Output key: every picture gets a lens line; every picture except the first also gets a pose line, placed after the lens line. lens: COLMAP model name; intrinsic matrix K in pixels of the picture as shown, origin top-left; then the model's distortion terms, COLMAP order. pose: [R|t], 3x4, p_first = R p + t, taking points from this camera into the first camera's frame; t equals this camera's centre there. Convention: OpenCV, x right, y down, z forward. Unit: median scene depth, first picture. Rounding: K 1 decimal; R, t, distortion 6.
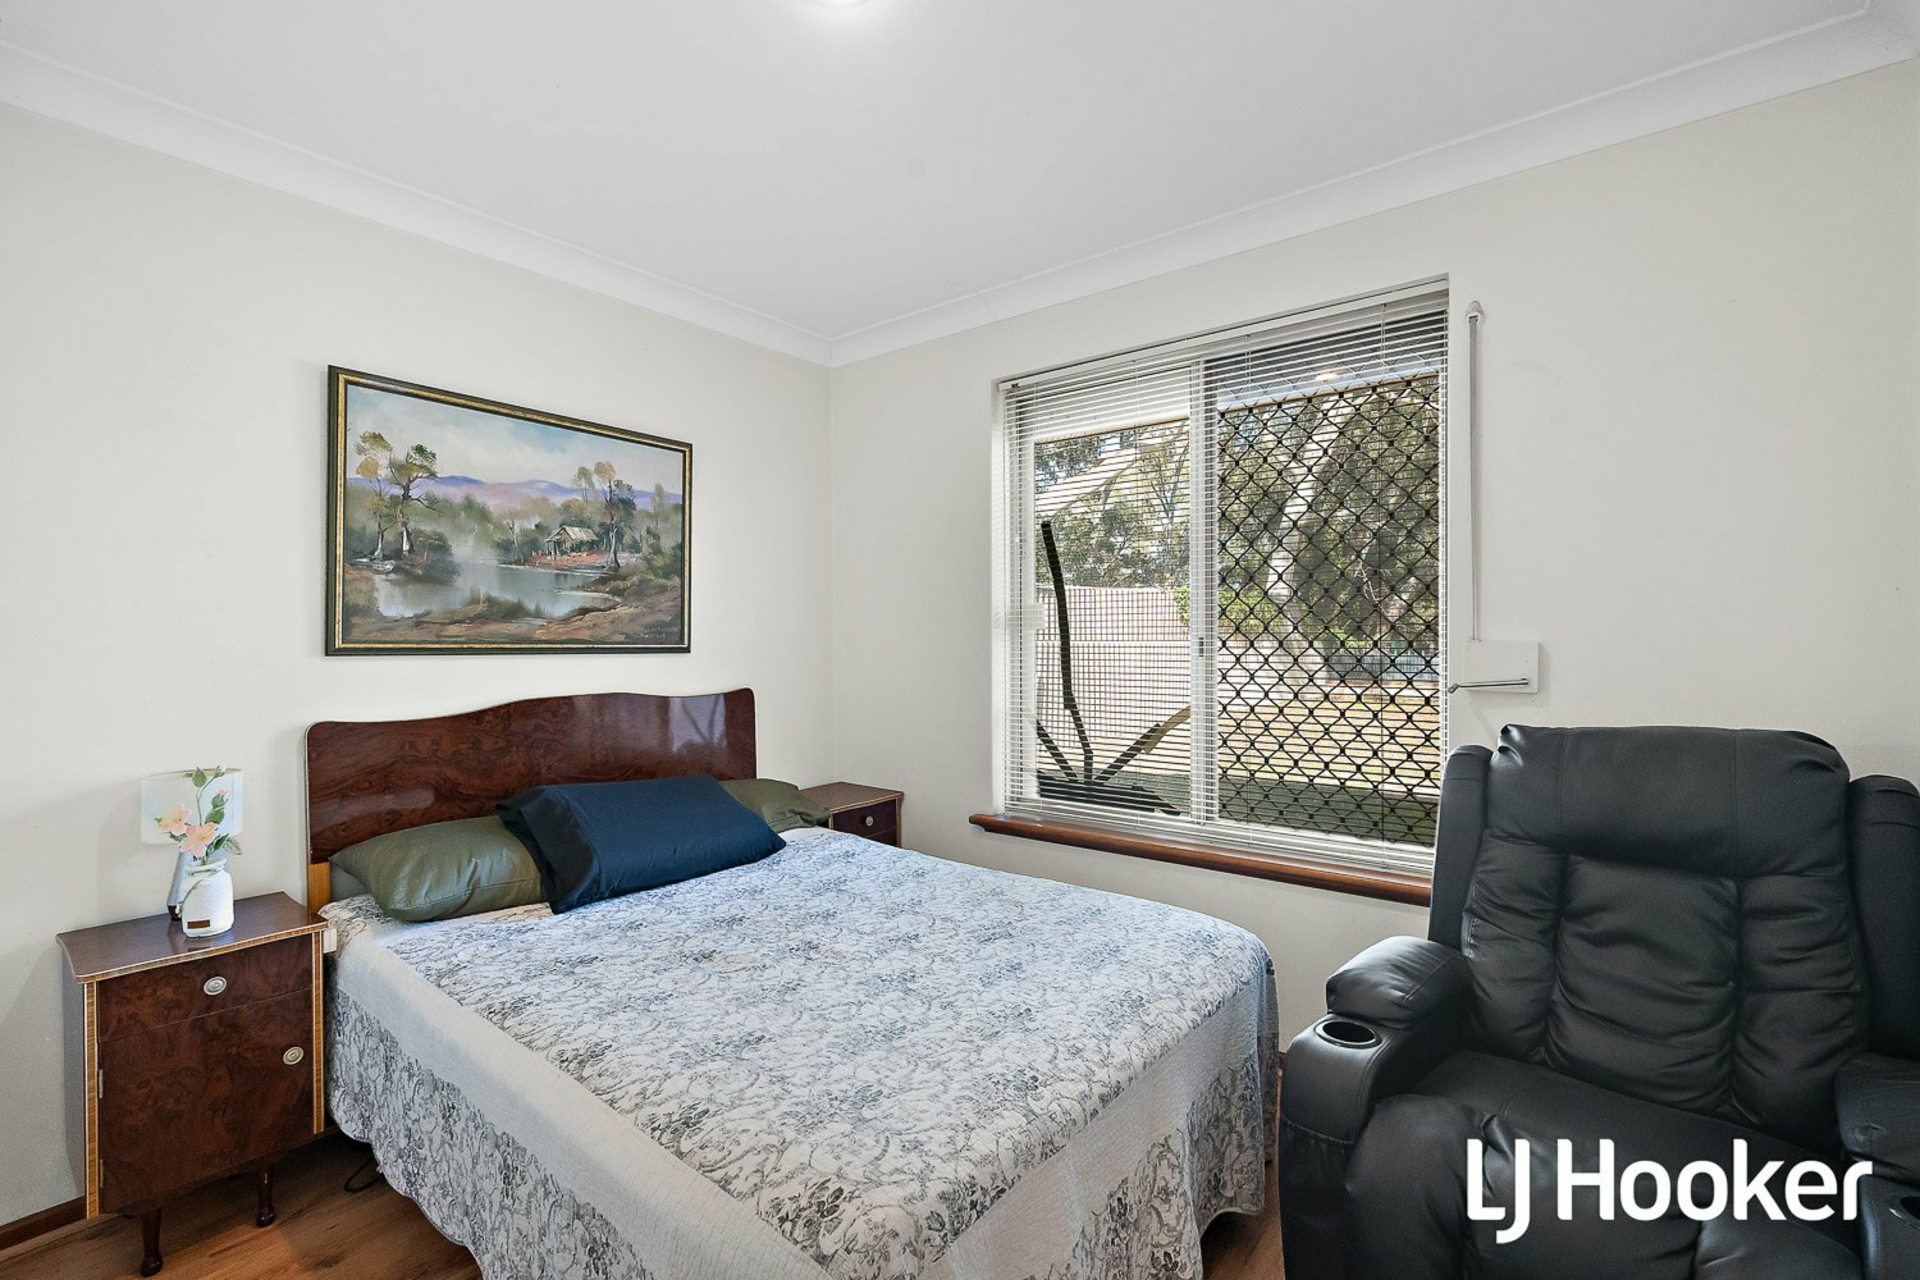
lens RADIAL K [[866.6, 0, 965.0], [0, 866.6, 641.0], [0, 0, 1]] dist [-0.007095, 0.001457]
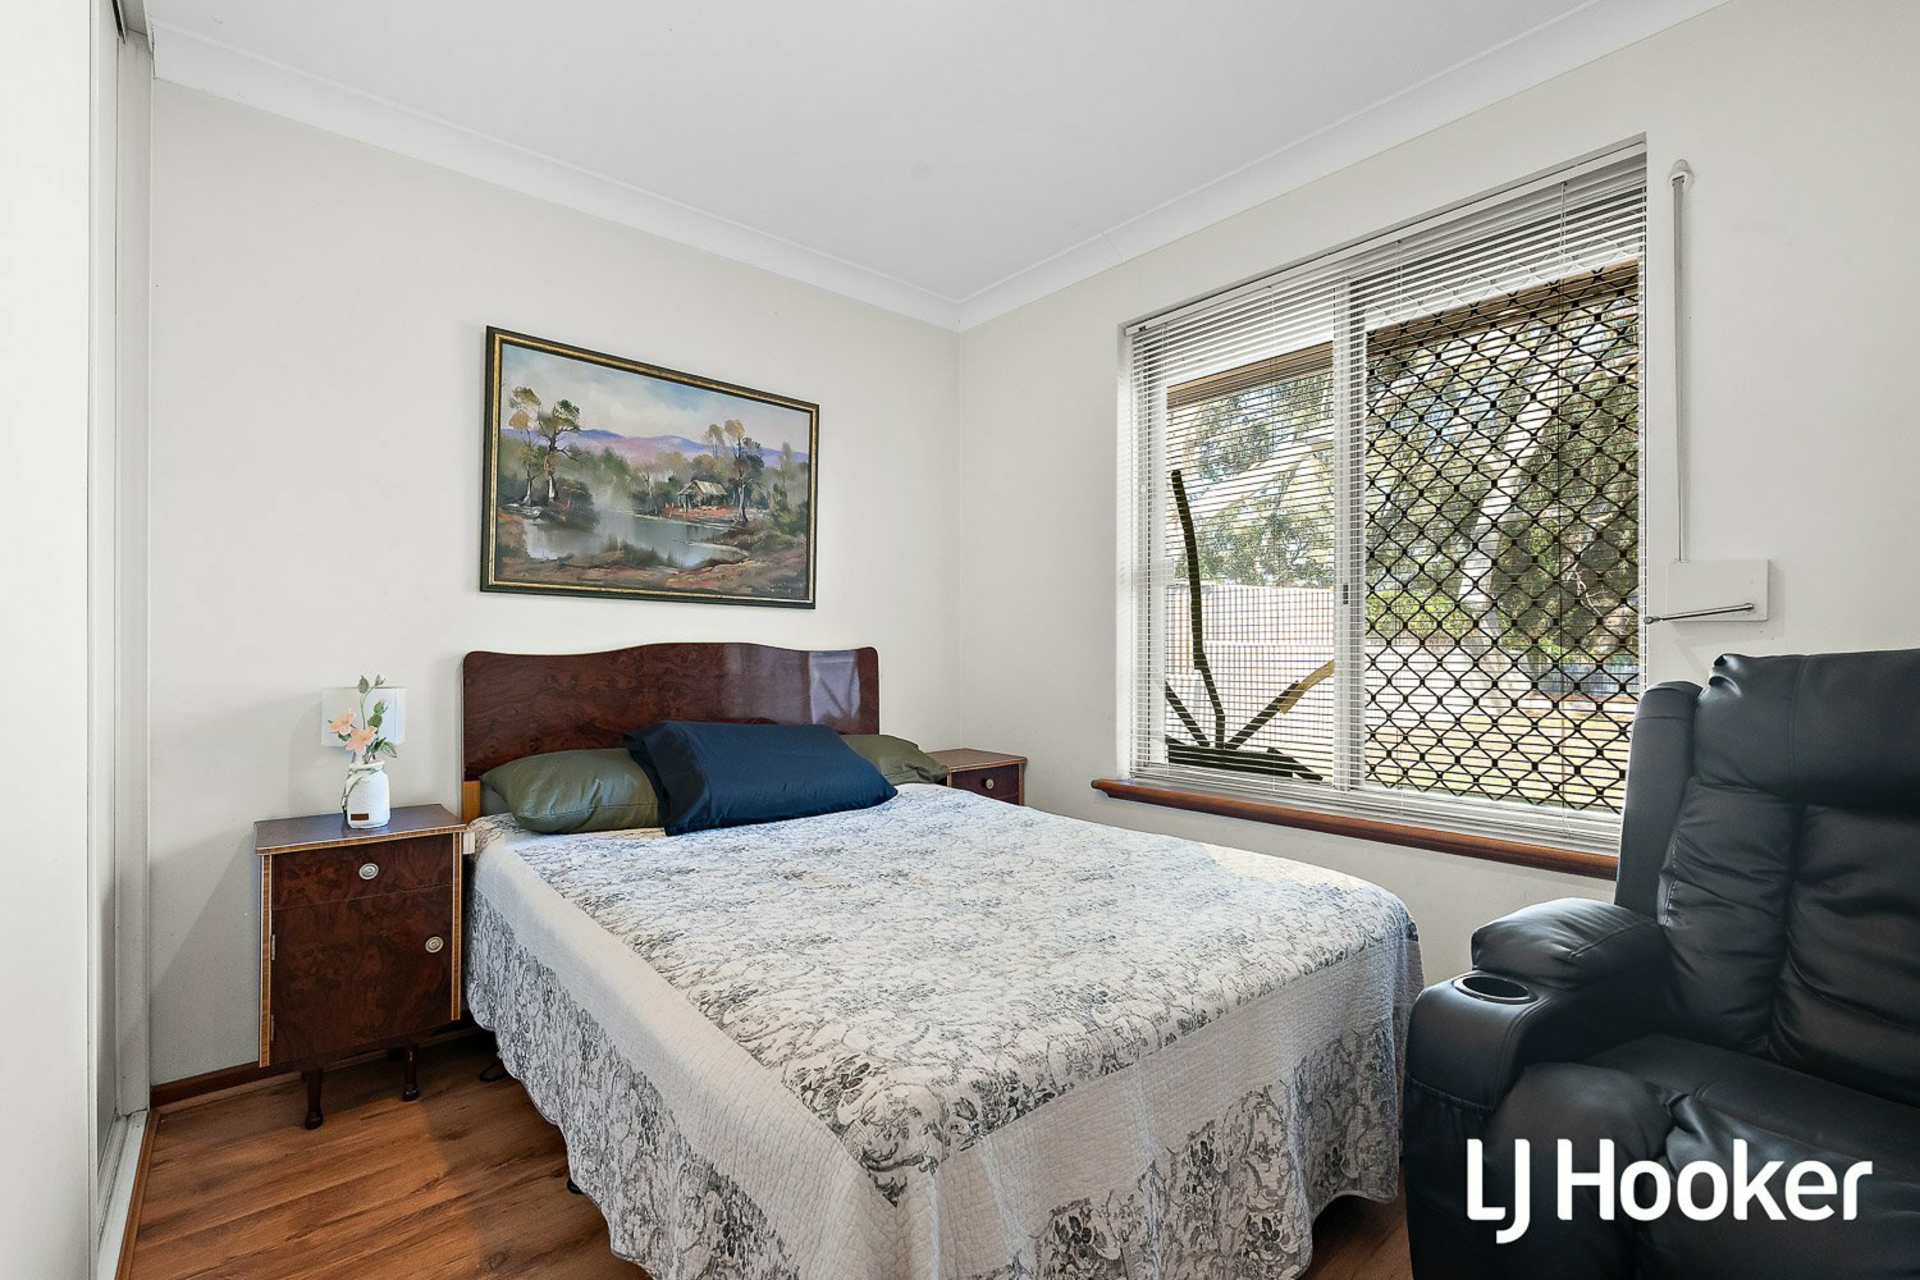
lens RADIAL K [[866.6, 0, 957.0], [0, 866.6, 641.0], [0, 0, 1]] dist [-0.007095, 0.001457]
pose [[0.981415, 0.005851, -0.191811, 0.071471], [-0.008393, 0.999887, -0.012439, 0.105645], [0.191716, 0.013817, 0.981353, 0.054211]]
